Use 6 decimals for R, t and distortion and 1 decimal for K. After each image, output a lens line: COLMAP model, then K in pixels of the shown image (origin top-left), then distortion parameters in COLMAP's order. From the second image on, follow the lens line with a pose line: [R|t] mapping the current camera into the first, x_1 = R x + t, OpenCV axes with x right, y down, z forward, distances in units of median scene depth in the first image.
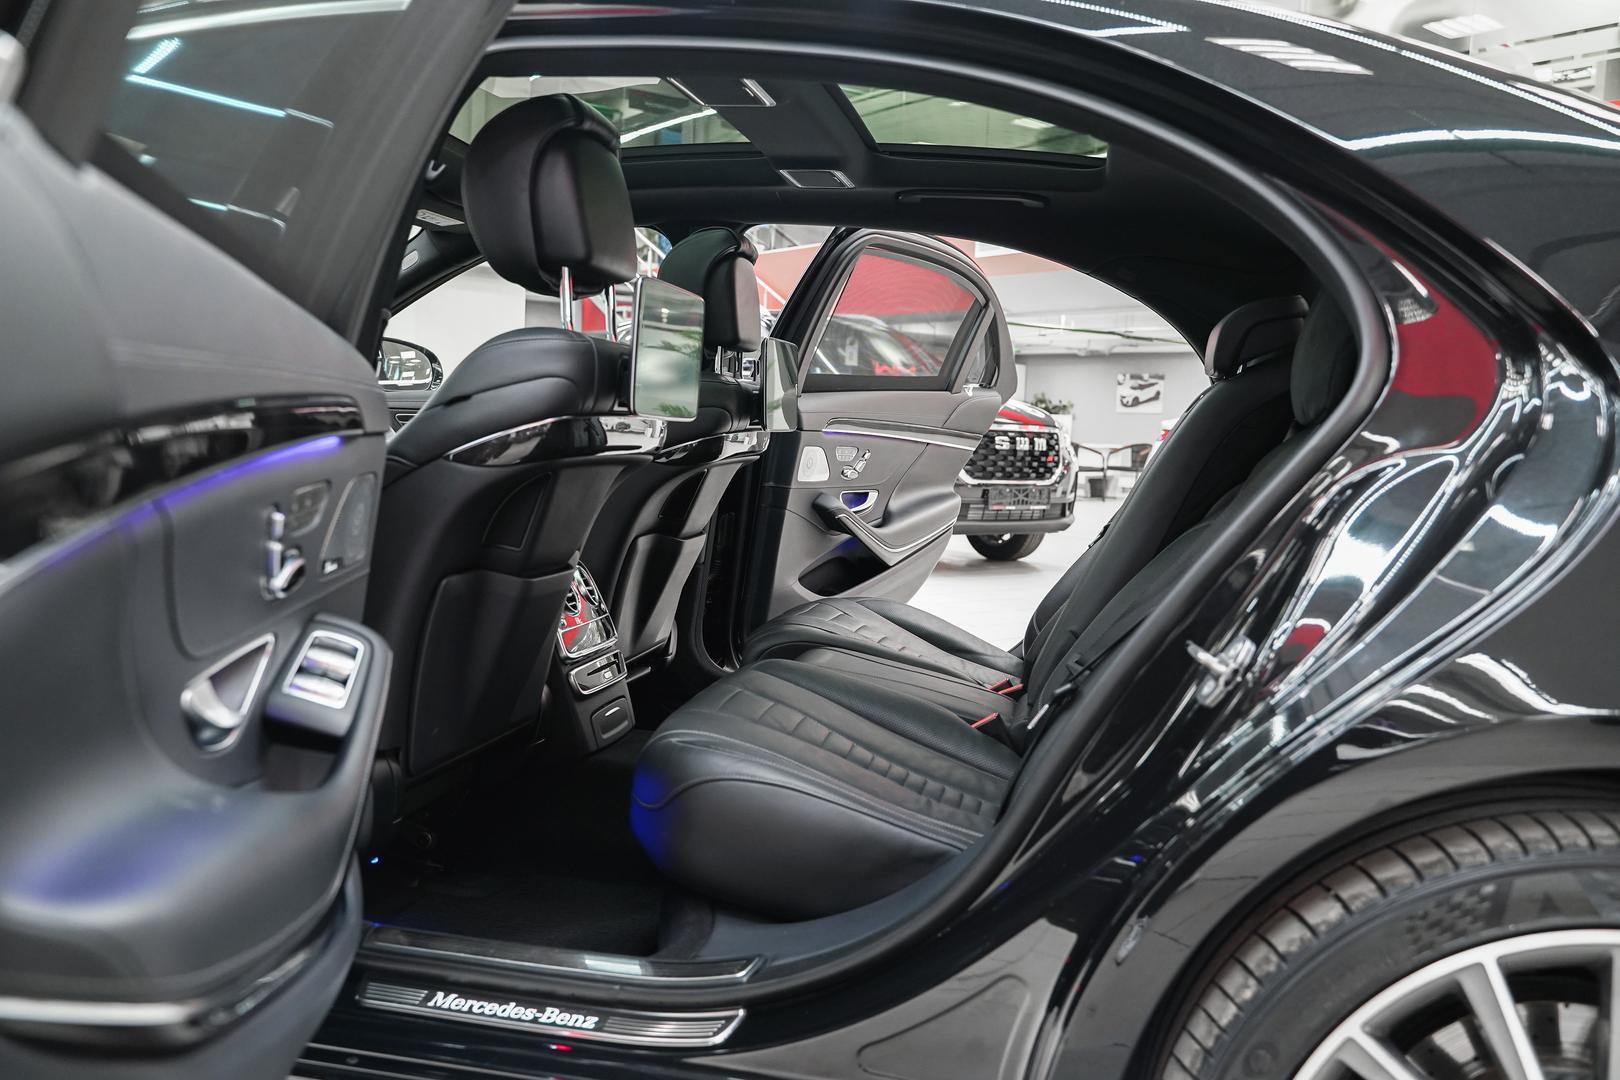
lens RADIAL K [[1301.5, 0, 810.0], [0, 1301.5, 540.0], [0, 0, 1]] dist [-0.010084, 0.004547]
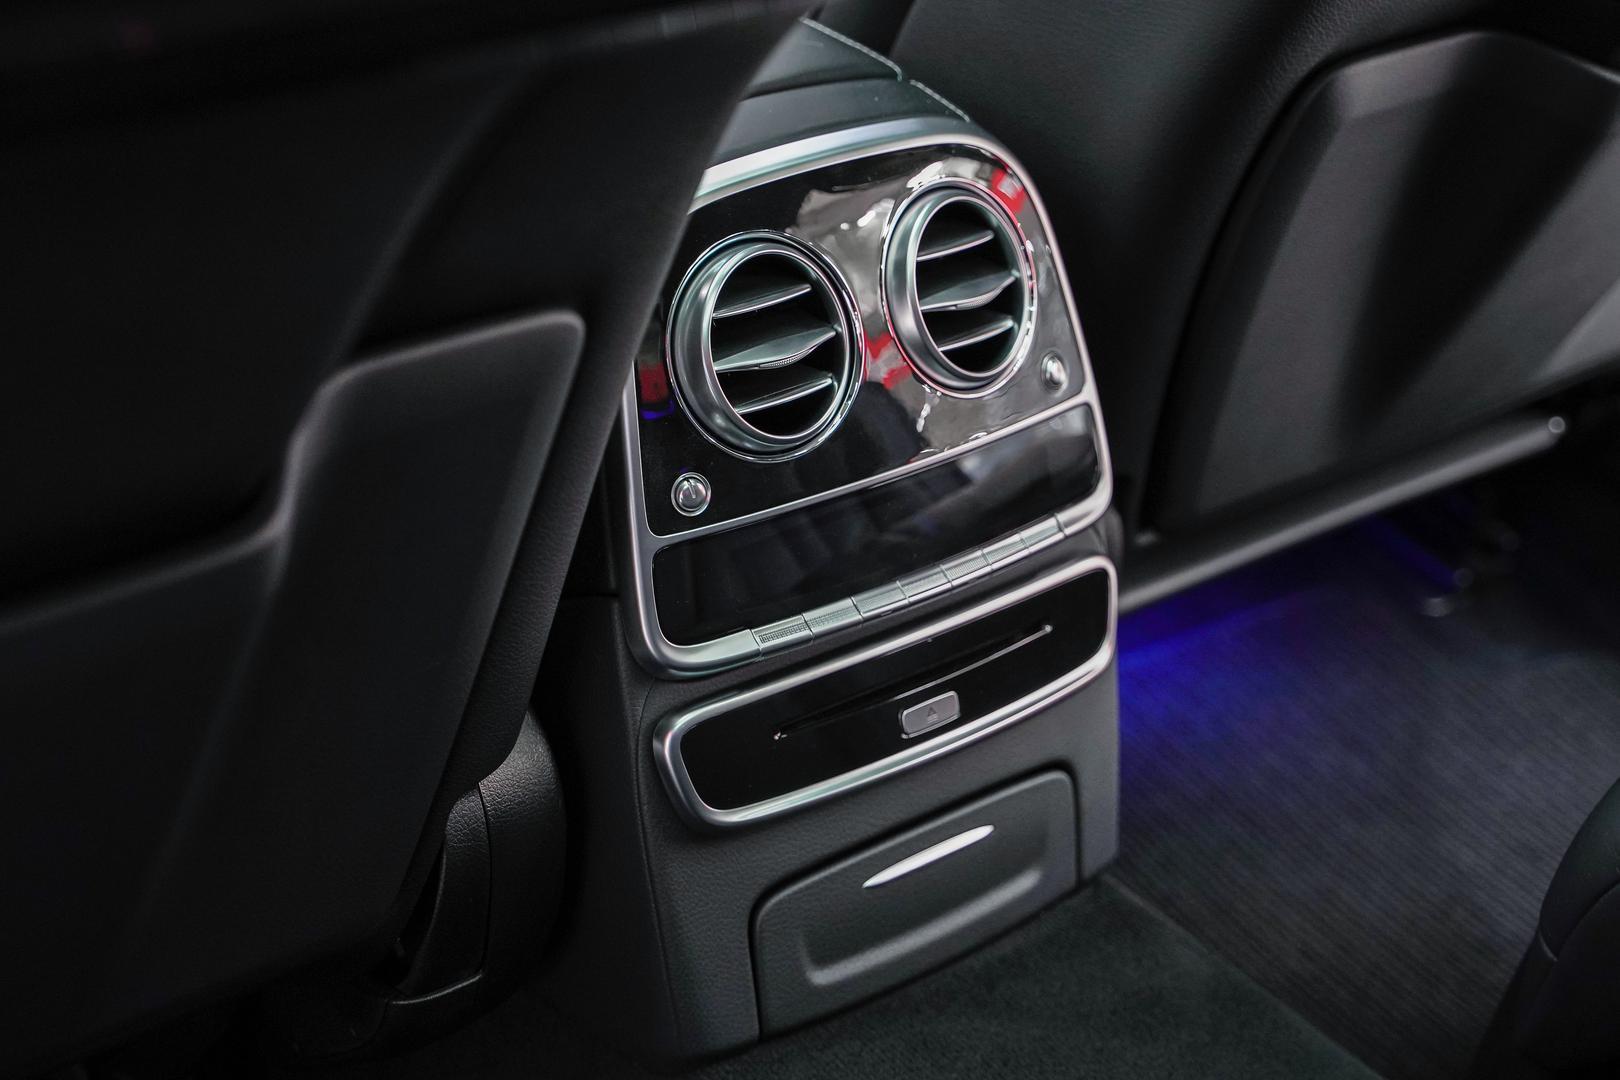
lens RADIAL K [[2863.8, 0, 810.0], [0, 2863.8, 540.0], [0, 0, 1]] dist [-0.029208, -0.031780]
pose [[0.780936, 0.364515, -0.507215, 0.046386], [-0.132810, 0.890385, 0.435403, -0.093137], [0.610328, -0.272659, 0.743745, 0.443638]]
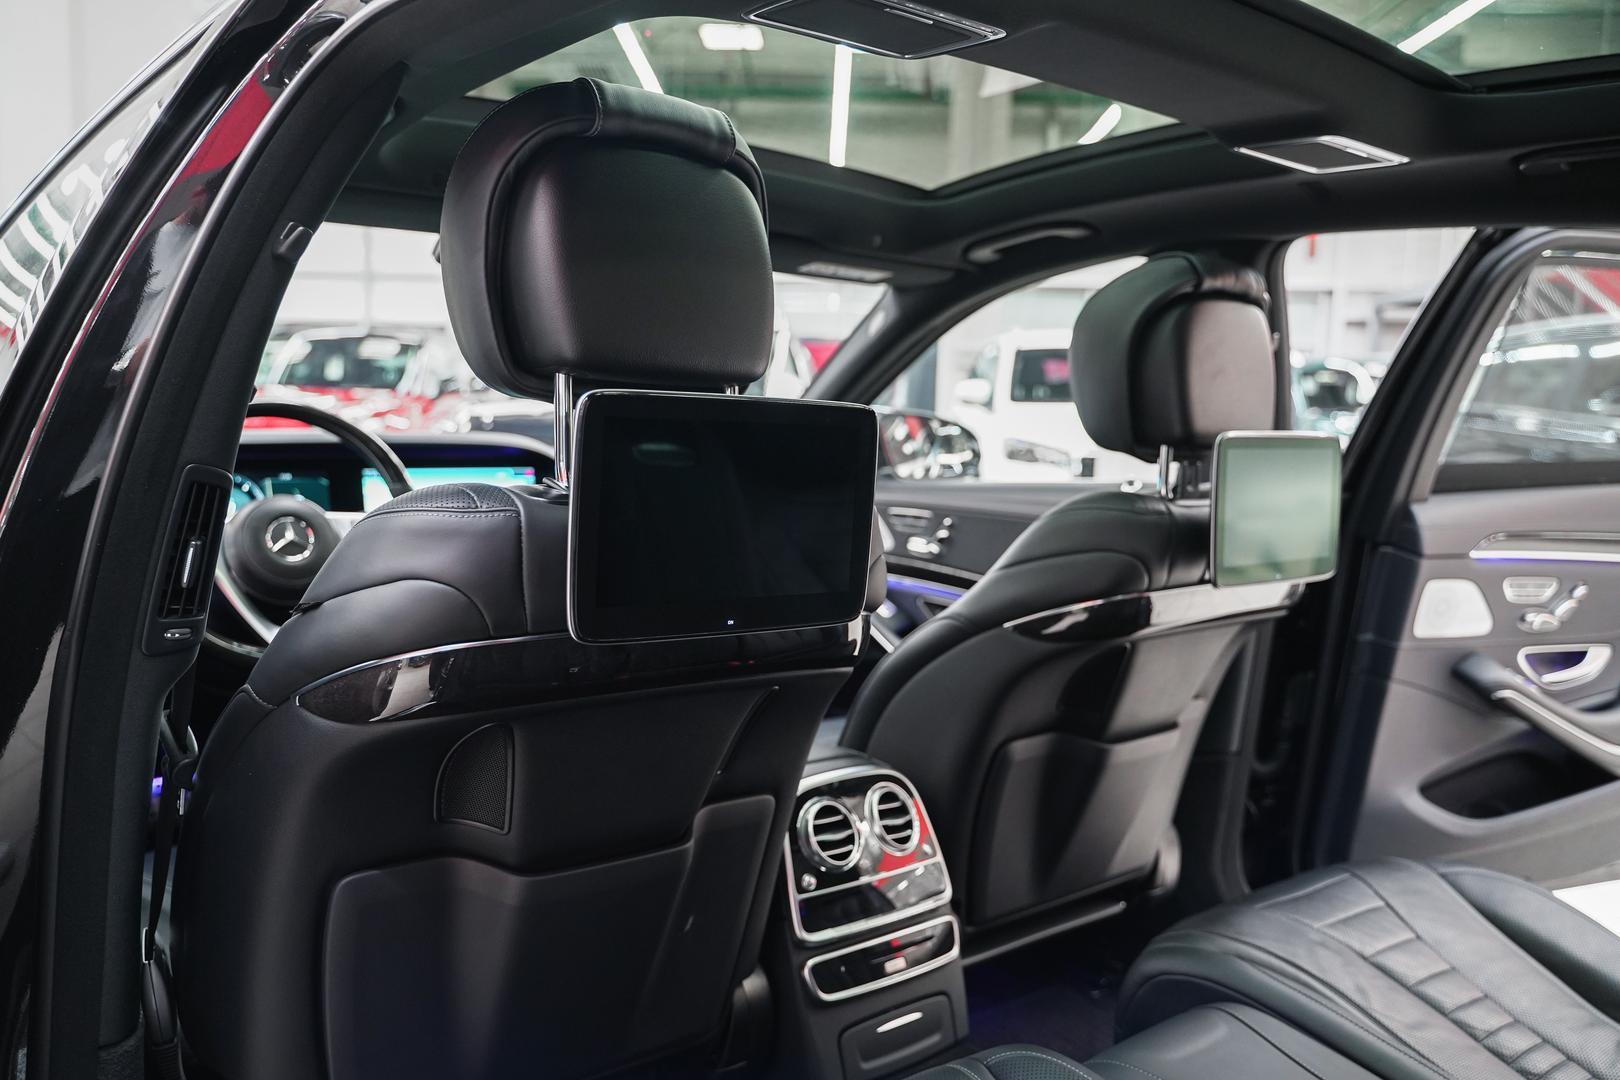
lens RADIAL K [[1301.5, 0, 810.0], [0, 1301.5, 540.0], [0, 0, 1]] dist [-0.010084, 0.004547]
pose [[0.789995, 0.040864, -0.611749, 0.139741], [-0.054390, 0.998513, -0.003539, -0.072249], [0.610695, 0.036069, 0.791044, 0.319130]]
